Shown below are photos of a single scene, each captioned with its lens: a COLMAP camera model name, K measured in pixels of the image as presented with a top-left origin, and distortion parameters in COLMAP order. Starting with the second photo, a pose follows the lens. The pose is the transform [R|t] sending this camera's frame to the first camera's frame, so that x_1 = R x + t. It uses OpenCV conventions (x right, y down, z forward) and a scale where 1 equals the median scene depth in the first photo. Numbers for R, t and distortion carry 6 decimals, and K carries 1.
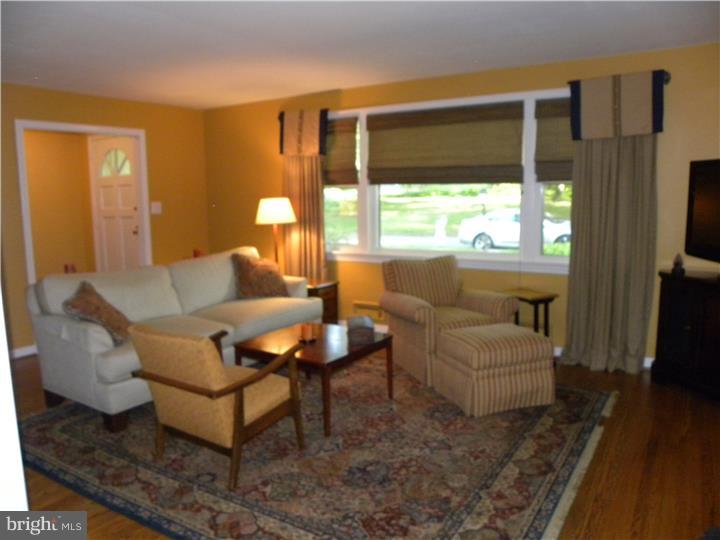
lens RADIAL K [[560.6, 0, 360.0], [0, 560.6, 270.0], [0, 0, 1]] dist [-0.141580, 0.111327]
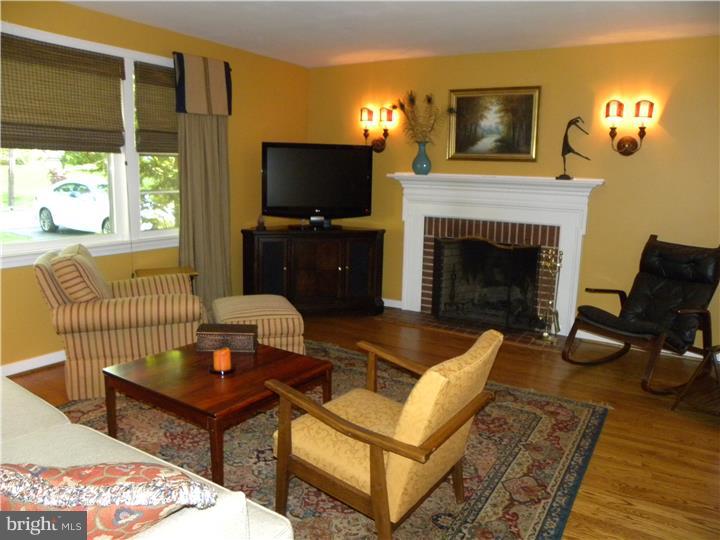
lens RADIAL K [[560.6, 0, 360.0], [0, 560.6, 270.0], [0, 0, 1]] dist [-0.141580, 0.111327]
pose [[-0.036571, -0.177806, 0.983386, -0.663078], [0.094846, 0.978985, 0.180537, -0.103729], [-0.994820, 0.099872, -0.018939, 0.715034]]
